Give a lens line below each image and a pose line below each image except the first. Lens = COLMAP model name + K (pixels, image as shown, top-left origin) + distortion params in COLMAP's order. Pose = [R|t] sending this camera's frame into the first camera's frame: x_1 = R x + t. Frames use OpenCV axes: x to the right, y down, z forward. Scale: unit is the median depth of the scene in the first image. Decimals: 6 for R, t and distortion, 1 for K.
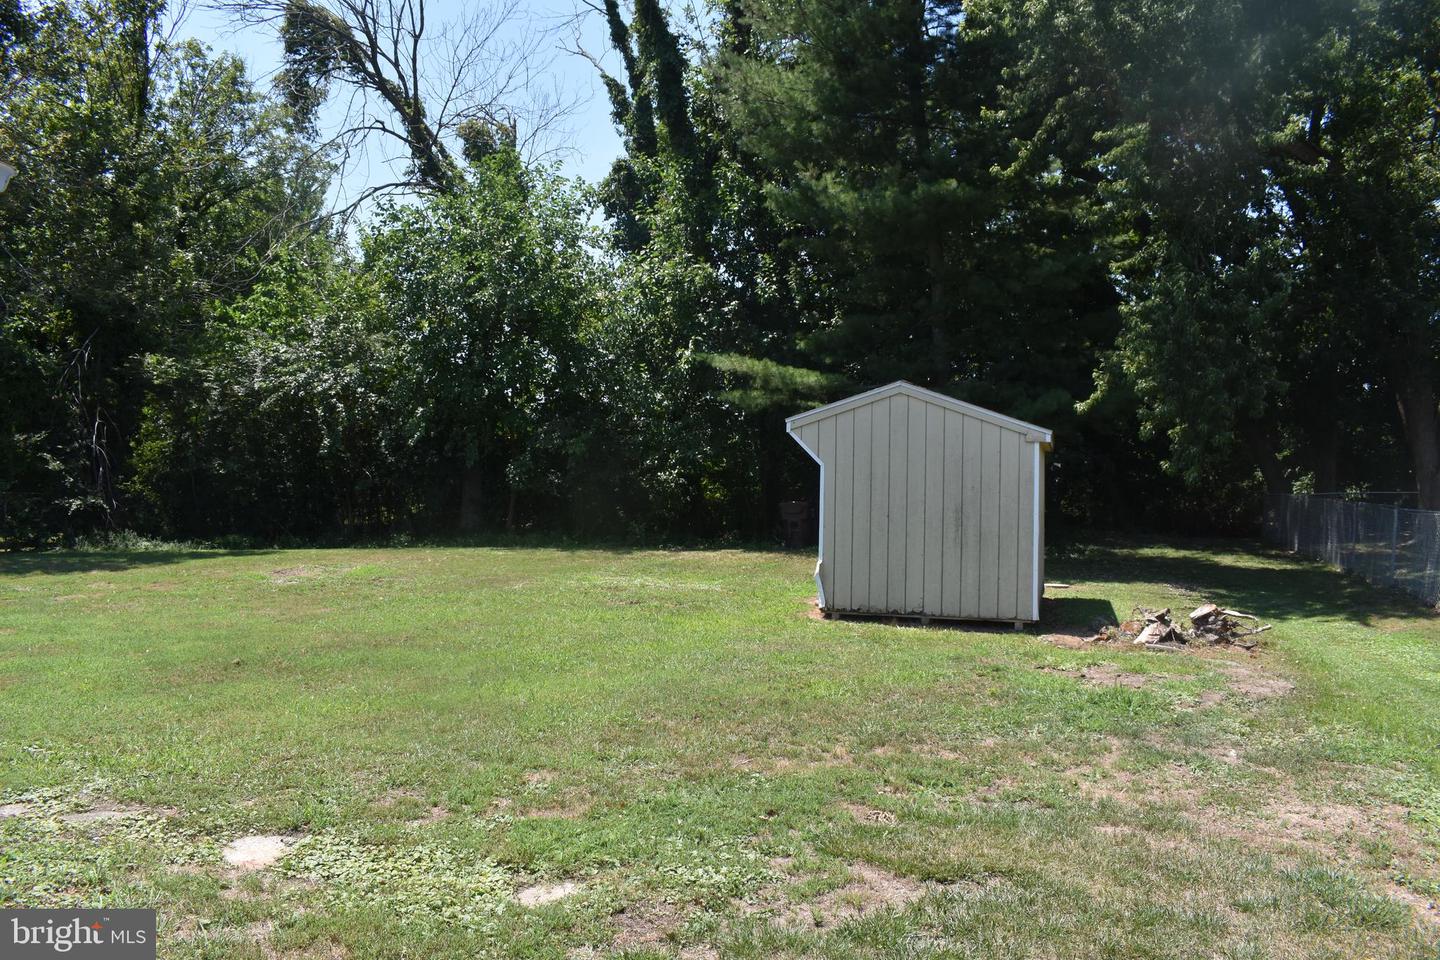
lens RADIAL K [[1104.8, 0, 720.0], [0, 1104.8, 480.0], [0, 0, 1]] dist [-0.153291, -0.001126]
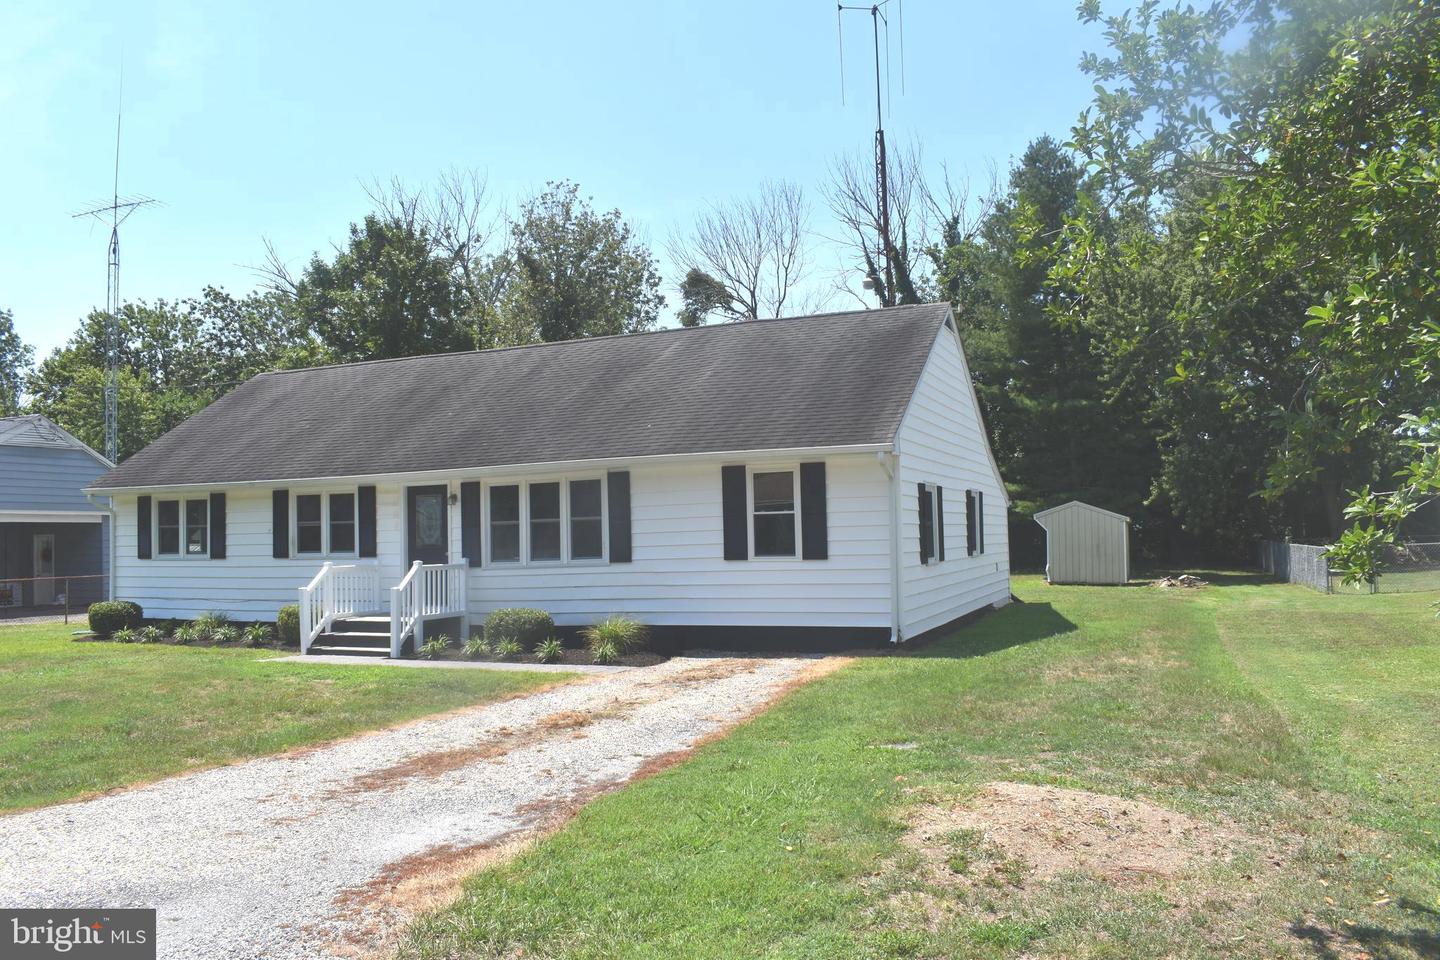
lens RADIAL K [[1165.4, 0, 720.0], [0, 1165.4, 480.0], [0, 0, 1]] dist [-0.097100, -0.000271]
pose [[0.997000, -0.029306, -0.071637, -0.525539], [0.024777, 0.997686, -0.063313, 0.022100], [0.073327, 0.061348, 0.995419, -2.008557]]
